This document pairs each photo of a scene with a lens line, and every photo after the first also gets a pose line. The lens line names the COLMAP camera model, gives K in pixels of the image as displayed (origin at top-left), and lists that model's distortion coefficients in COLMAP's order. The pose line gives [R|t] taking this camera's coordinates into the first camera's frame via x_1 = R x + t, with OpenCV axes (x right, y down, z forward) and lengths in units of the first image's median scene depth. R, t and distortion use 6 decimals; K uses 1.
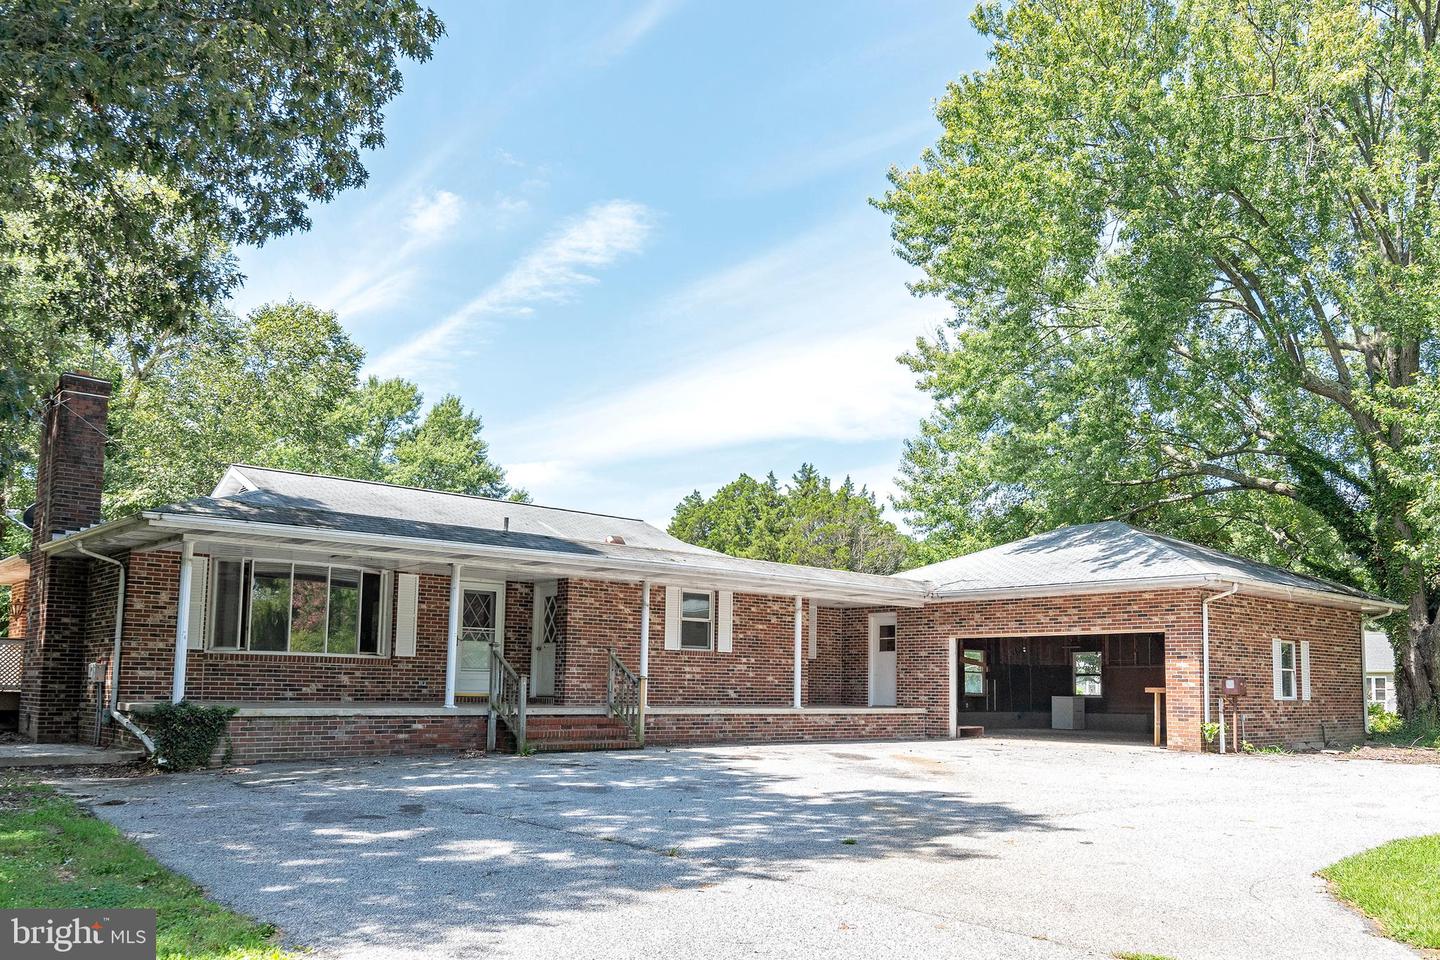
lens RADIAL K [[1173.2, 0, 830.5], [0, 1173.2, 596.8], [0, 0, 1]] dist [0.010430, -0.035827]
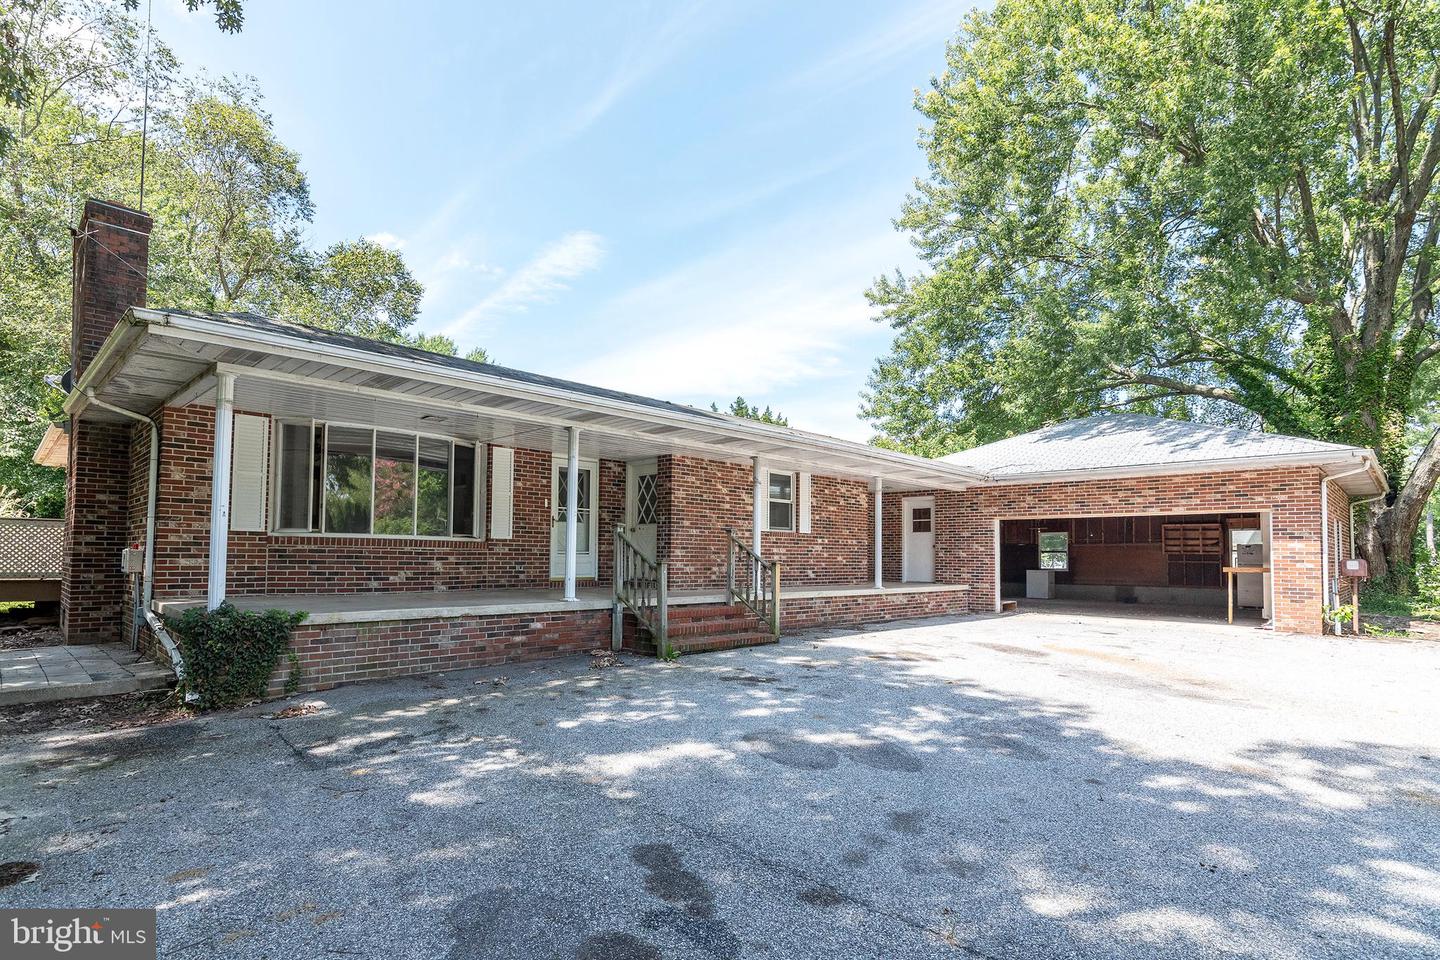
lens RADIAL K [[735.4, 0, 727.5], [0, 735.4, 530.7], [0, 0, 1]] dist [-0.005864, -0.000254]
pose [[0.999574, -0.001918, 0.029132, -0.188663], [0.000616, 0.999004, 0.044617, 0.017958], [-0.029189, -0.044580, 0.998579, 0.395958]]
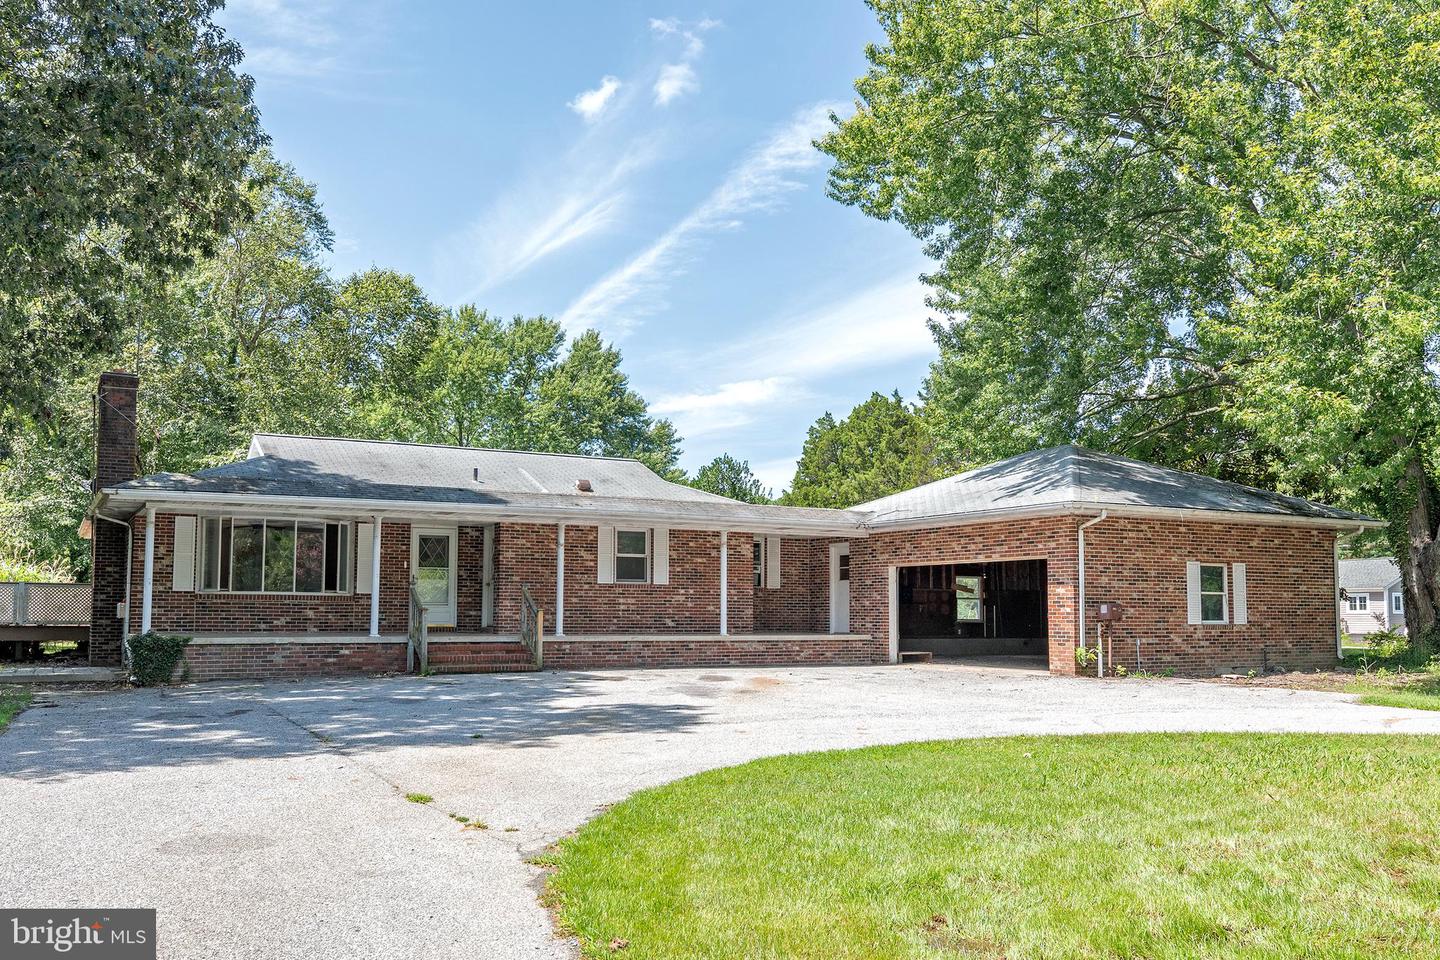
lens RADIAL K [[1265.6, 0, 761.1], [0, 1265.6, 533.7], [0, 0, 1]] dist [-0.012197, -0.002330]
pose [[0.968872, -0.025510, -0.246245, 0.312741], [0.028969, 0.999526, 0.010436, -0.010254], [0.245862, -0.017245, 0.969152, -0.124933]]
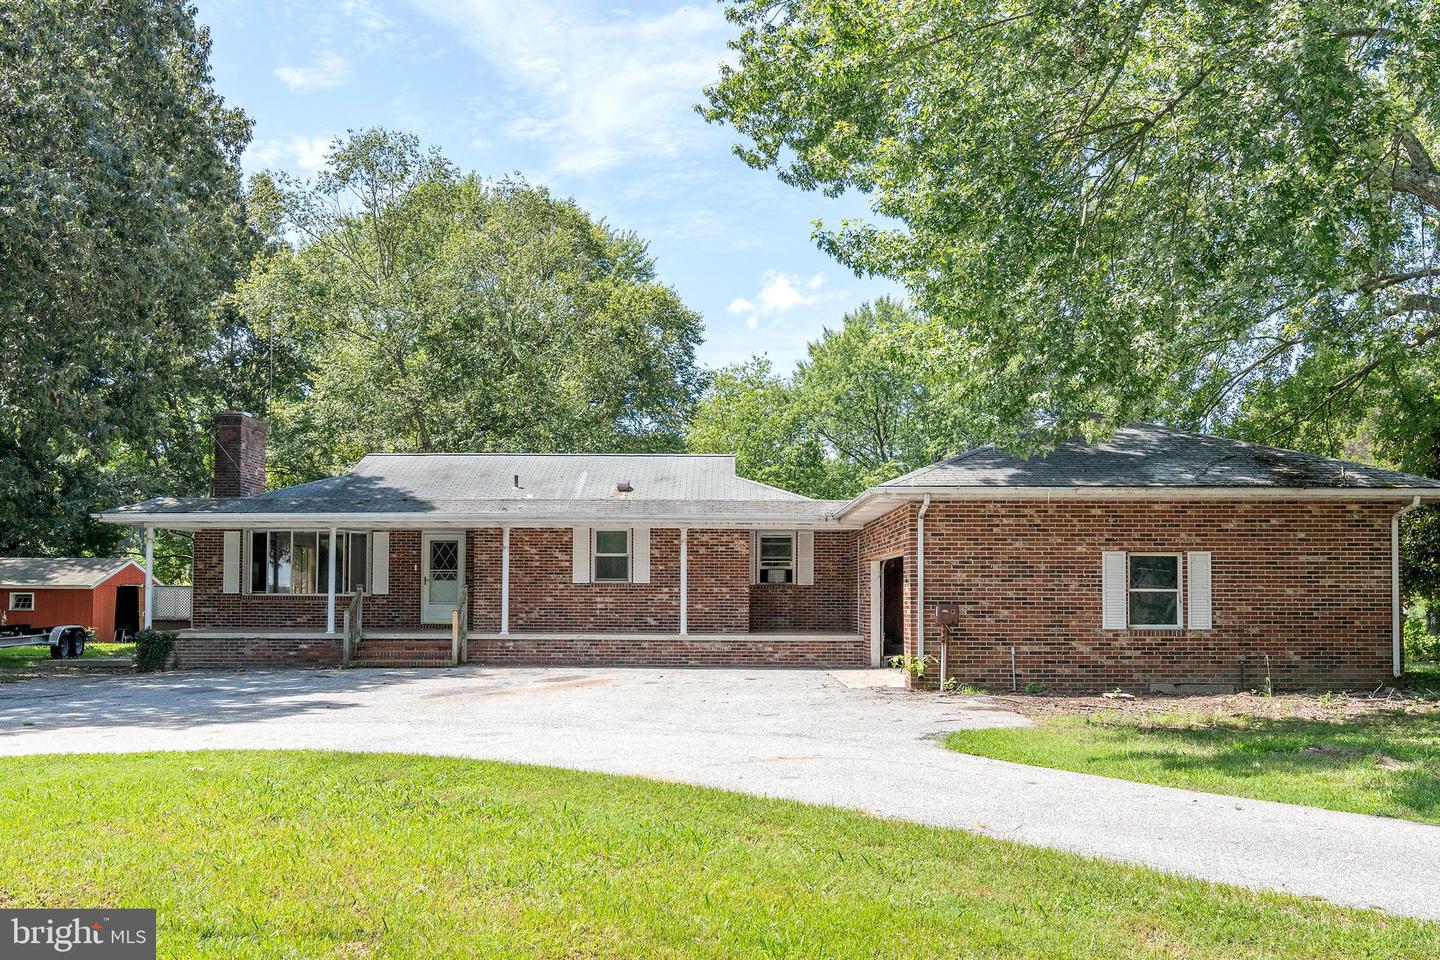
lens RADIAL K [[1266.0, 0, 719.7], [0, 1266.0, 566.5], [0, 0, 1]] dist [-0.016482, -0.004802]
pose [[0.718709, -0.029719, -0.694675, 0.840132], [0.062222, 0.997827, 0.021686, 0.011453], [0.692521, -0.058810, 0.718997, 0.219180]]
